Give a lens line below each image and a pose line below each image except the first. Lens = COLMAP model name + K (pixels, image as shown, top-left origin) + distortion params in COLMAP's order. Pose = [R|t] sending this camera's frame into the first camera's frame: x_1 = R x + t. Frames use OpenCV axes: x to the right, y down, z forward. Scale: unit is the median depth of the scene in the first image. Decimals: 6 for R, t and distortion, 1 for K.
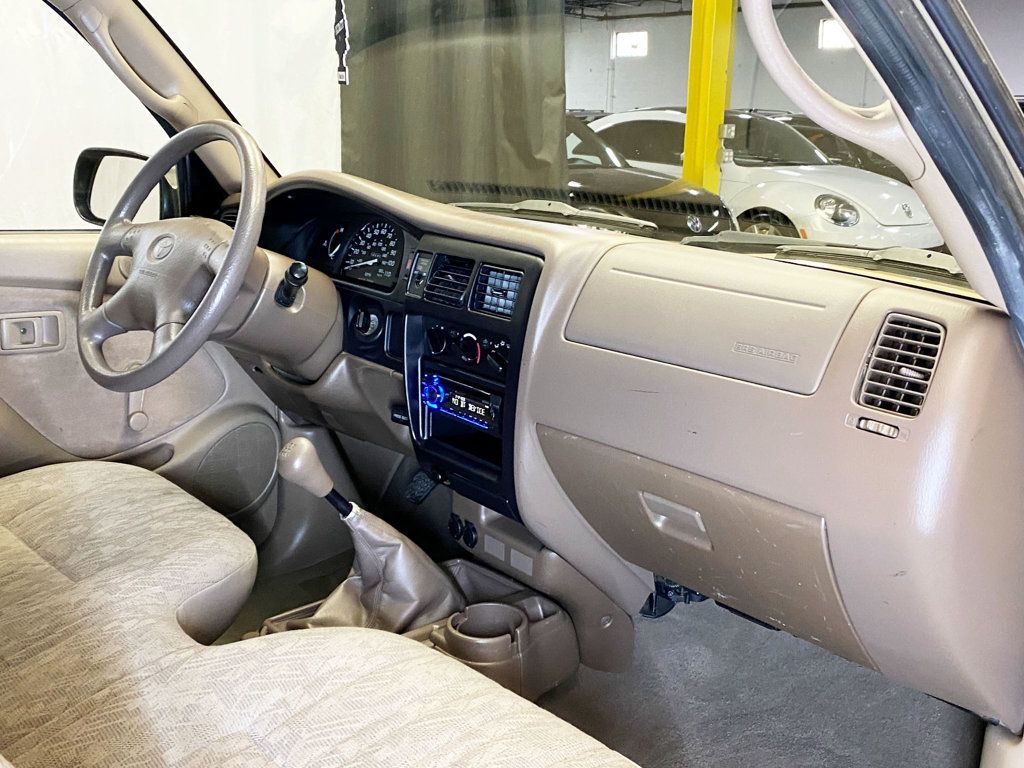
lens RADIAL K [[1001.1, 0, 512.0], [0, 1001.1, 384.0], [0, 0, 1]] dist [-0.010489, -0.009579]
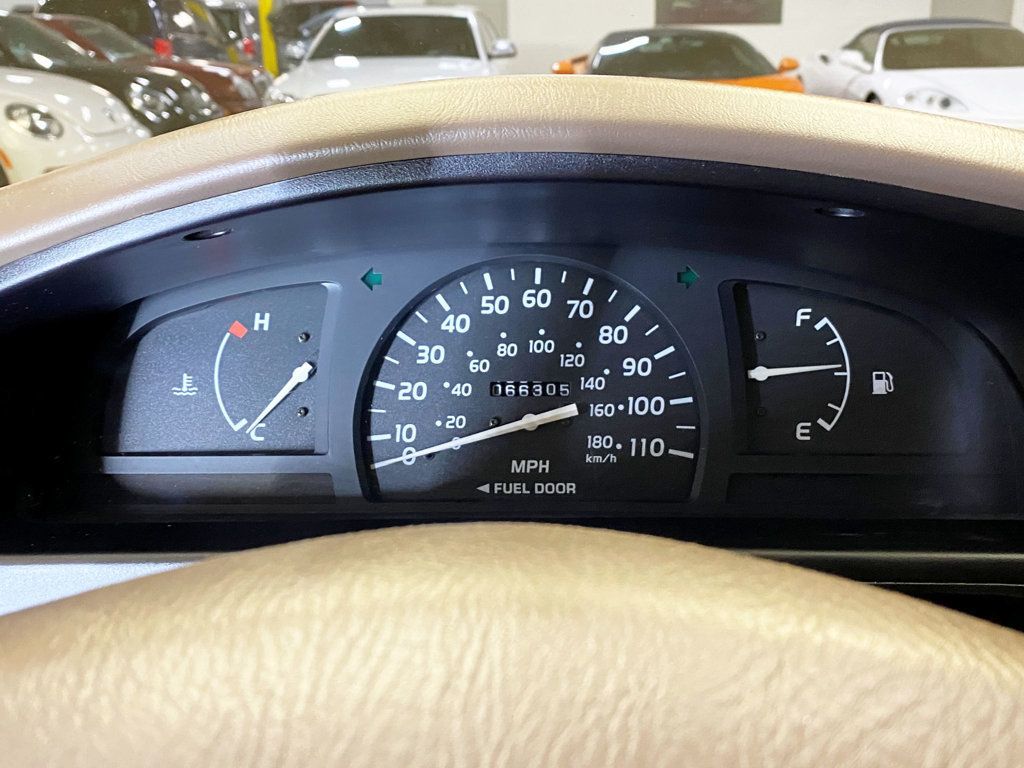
lens RADIAL K [[1067.2, 0, 512.0], [0, 1067.2, 384.0], [0, 0, 1]] dist [0.196333, -0.527988]
pose [[0.687146, -0.268308, 0.675159, -0.410059], [0.217703, 0.962647, 0.160988, -0.217438], [-0.693134, 0.036362, 0.719891, 0.969668]]
